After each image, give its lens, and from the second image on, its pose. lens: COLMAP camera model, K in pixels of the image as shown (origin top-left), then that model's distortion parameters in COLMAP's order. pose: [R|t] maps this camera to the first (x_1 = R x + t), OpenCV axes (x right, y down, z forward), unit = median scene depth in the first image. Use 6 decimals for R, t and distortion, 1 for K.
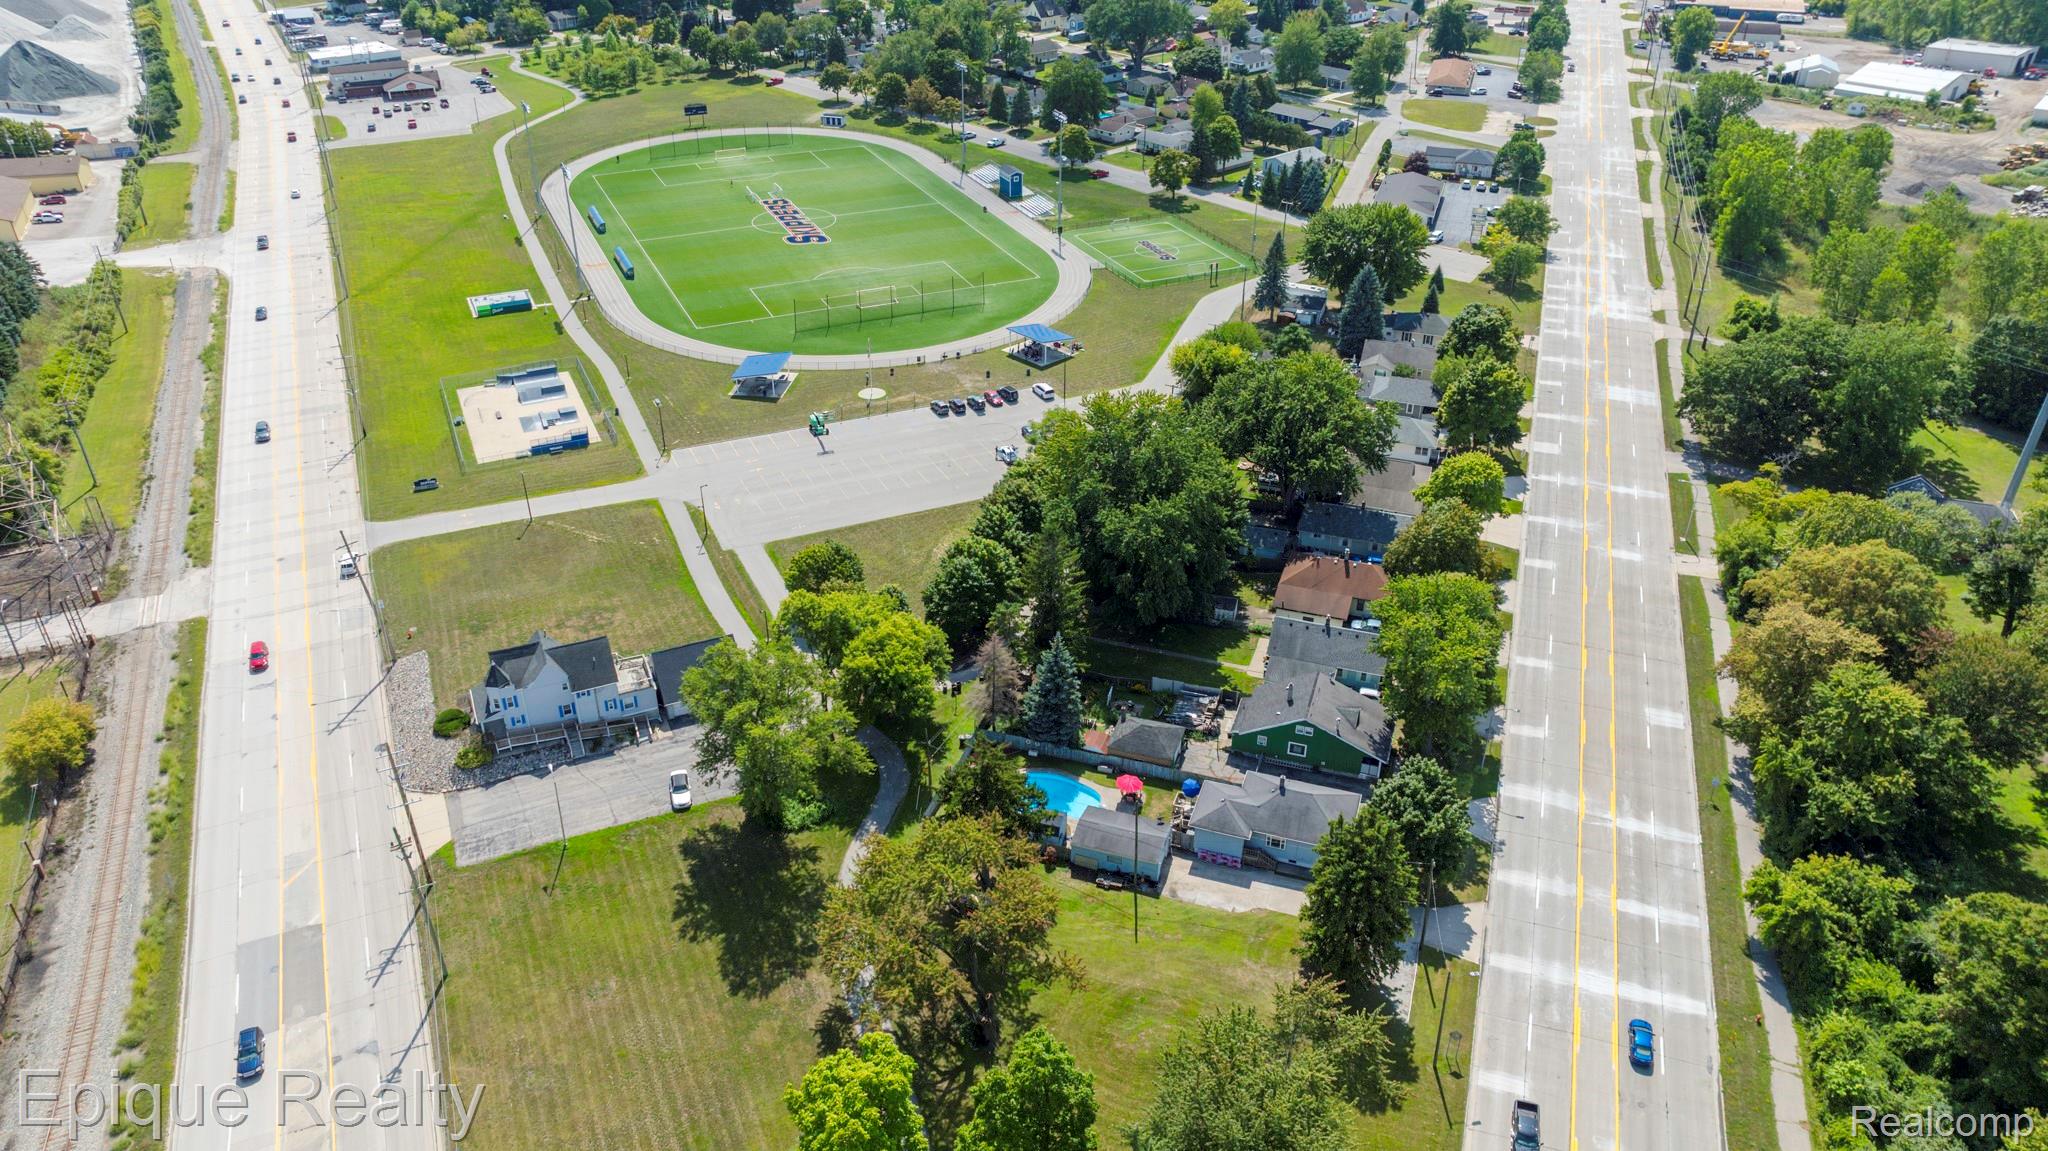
lens RADIAL K [[1440.4, 0, 1024.0], [0, 1440.4, 575.5], [0, 0, 1]] dist [0.003052, -0.064381]
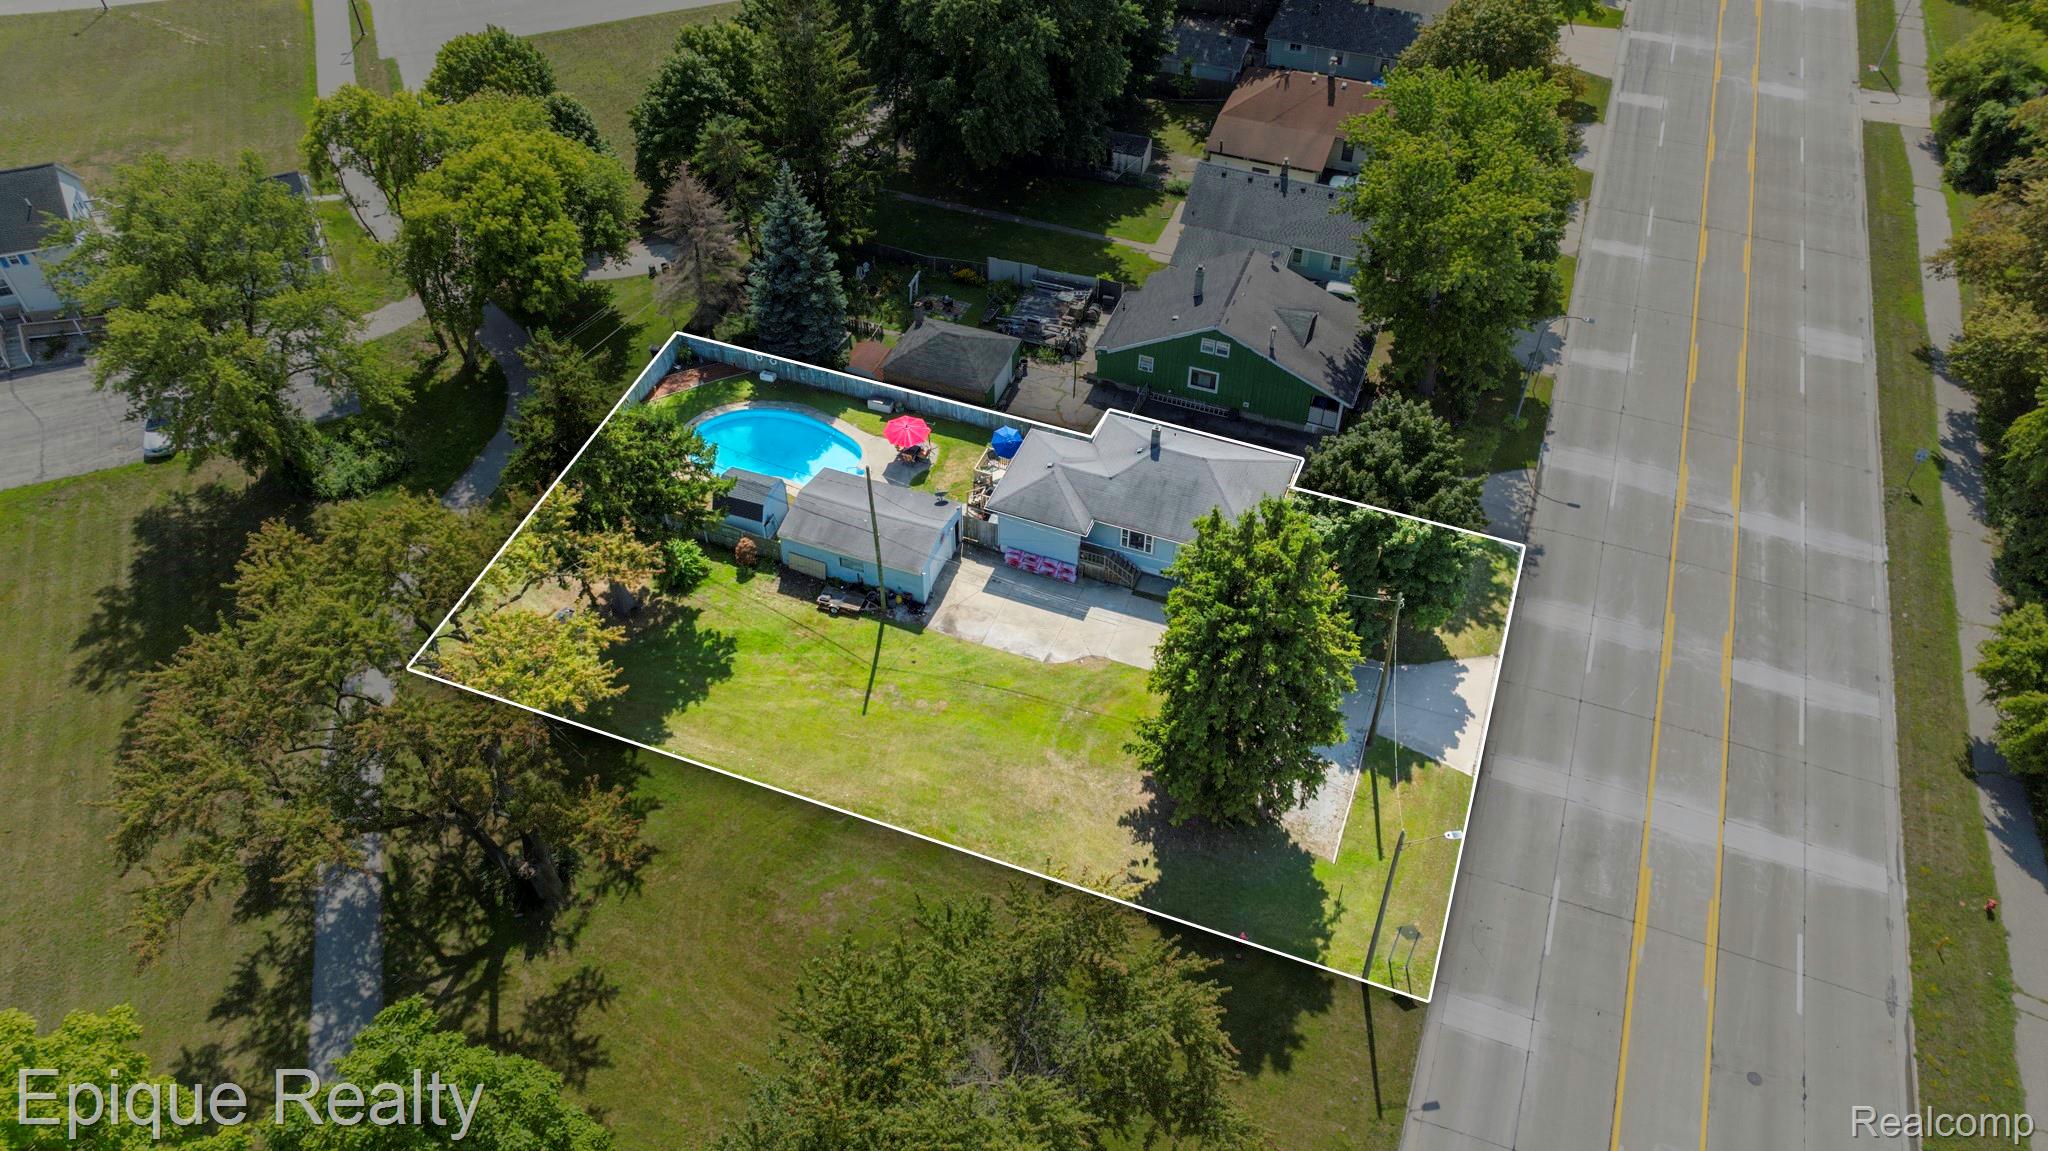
lens RADIAL K [[1441.6, 0, 1024.0], [0, 1441.6, 575.5], [0, 0, 1]] dist [-0.038364, 0.038869]
pose [[0.999328, 0.026193, -0.025626, 0.137951], [-0.018958, 0.968030, 0.250116, 0.054314], [0.031358, -0.249462, 0.967877, 0.423157]]
